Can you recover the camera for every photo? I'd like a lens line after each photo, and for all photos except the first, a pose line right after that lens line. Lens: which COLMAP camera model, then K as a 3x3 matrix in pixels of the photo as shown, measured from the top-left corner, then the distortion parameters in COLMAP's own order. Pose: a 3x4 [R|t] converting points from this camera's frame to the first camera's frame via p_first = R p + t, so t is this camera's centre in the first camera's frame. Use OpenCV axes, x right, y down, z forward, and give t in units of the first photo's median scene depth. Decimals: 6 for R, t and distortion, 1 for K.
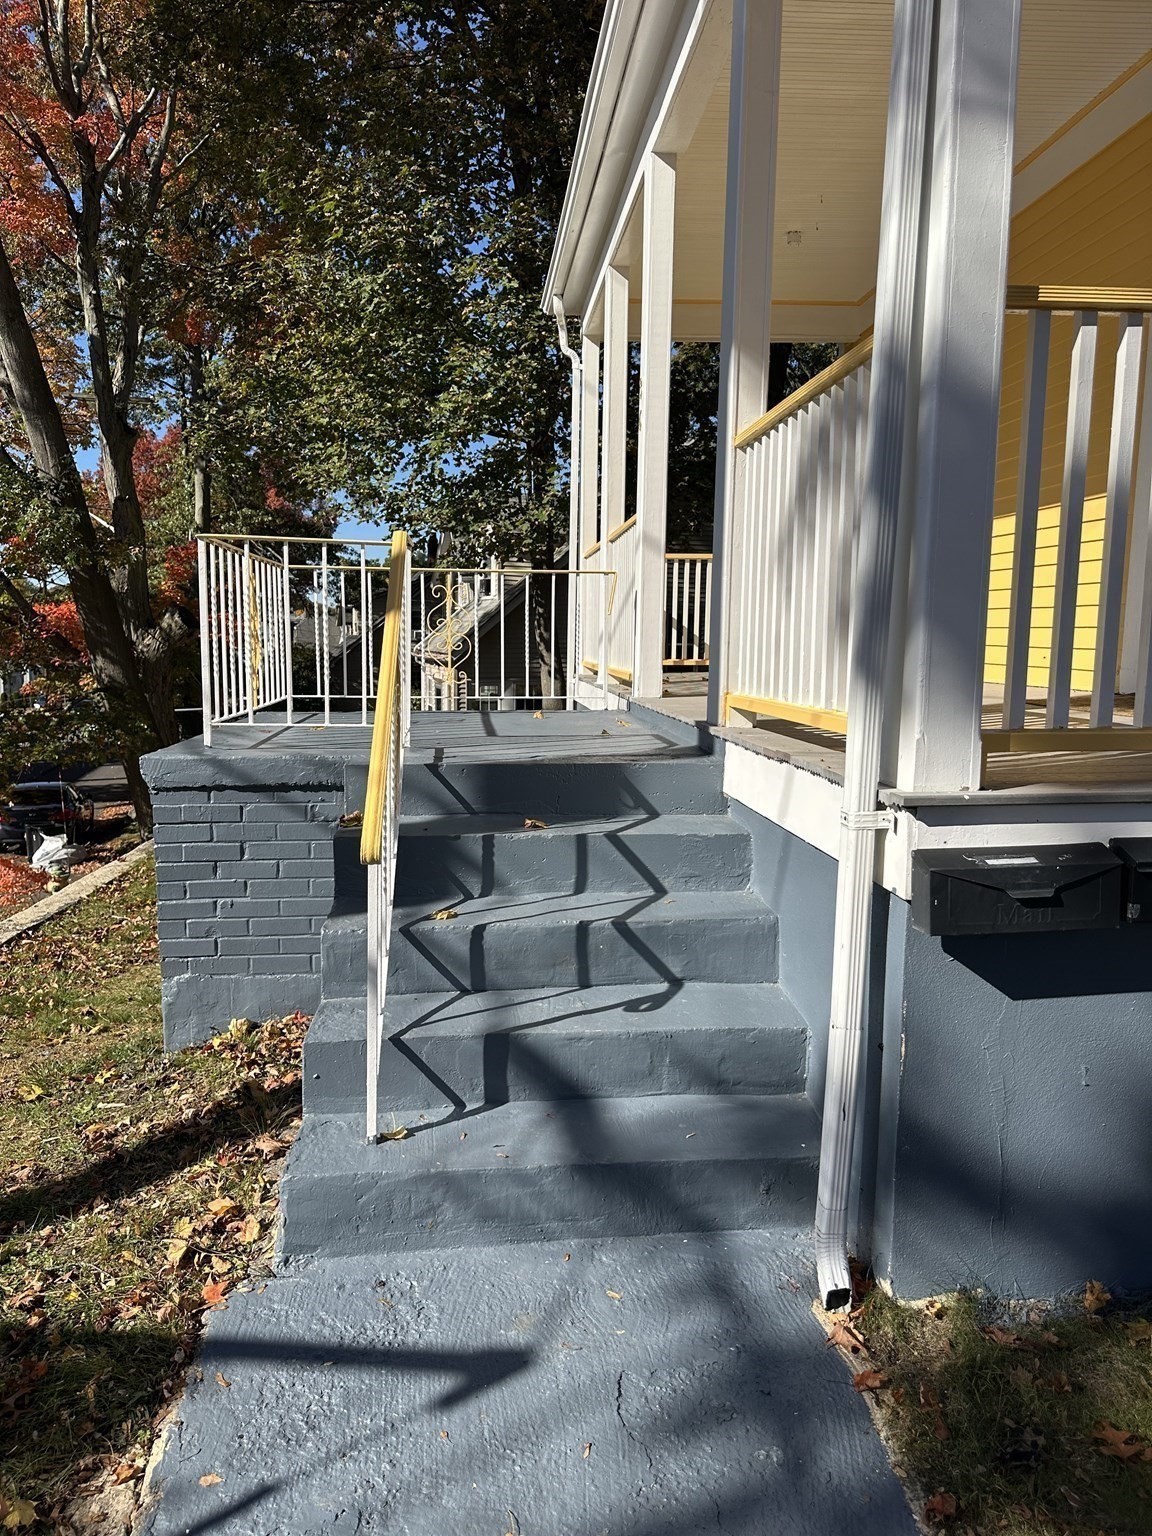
lens RADIAL K [[1087.9, 0, 574.9], [0, 1087.9, 771.5], [0, 0, 1]] dist [0.046482, -0.048233]
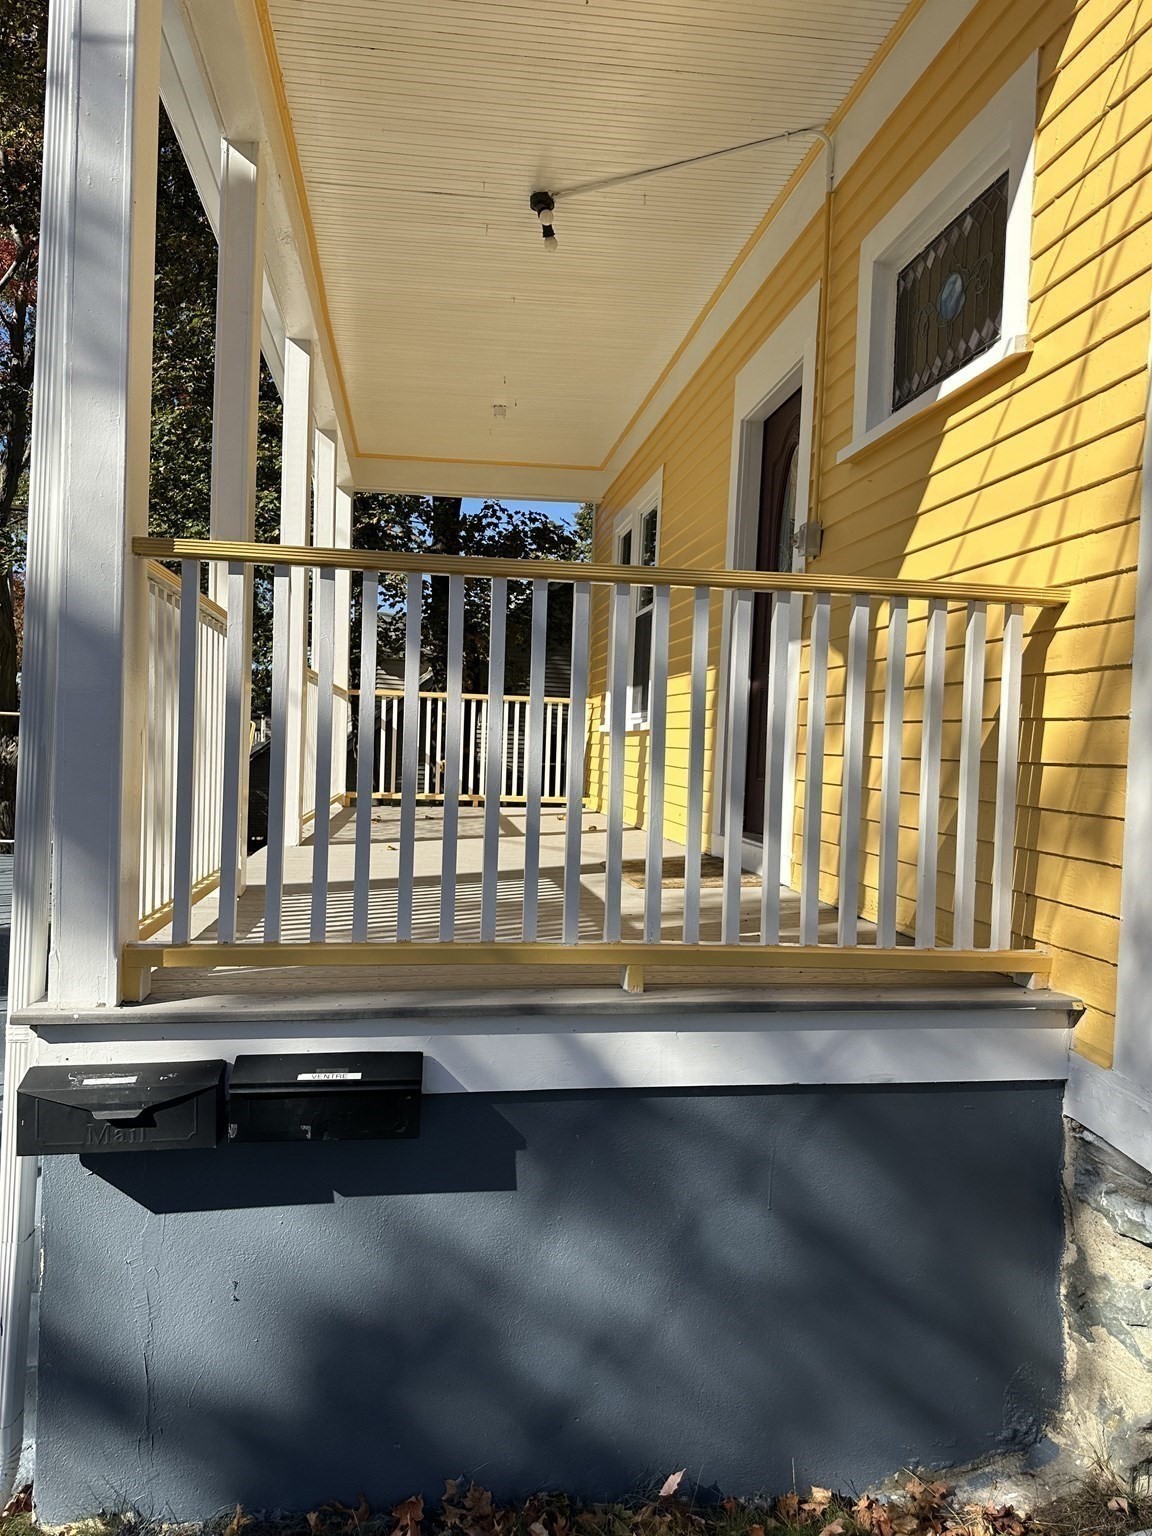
lens RADIAL K [[1087.9, 0, 573.9], [0, 1087.9, 778.1], [0, 0, 1]] dist [0.046482, -0.048233]
pose [[0.999016, 0.026794, 0.035338, 0.759831], [-0.023478, 0.995562, -0.091134, -0.113401], [-0.037623, 0.090214, 0.995211, -0.067681]]
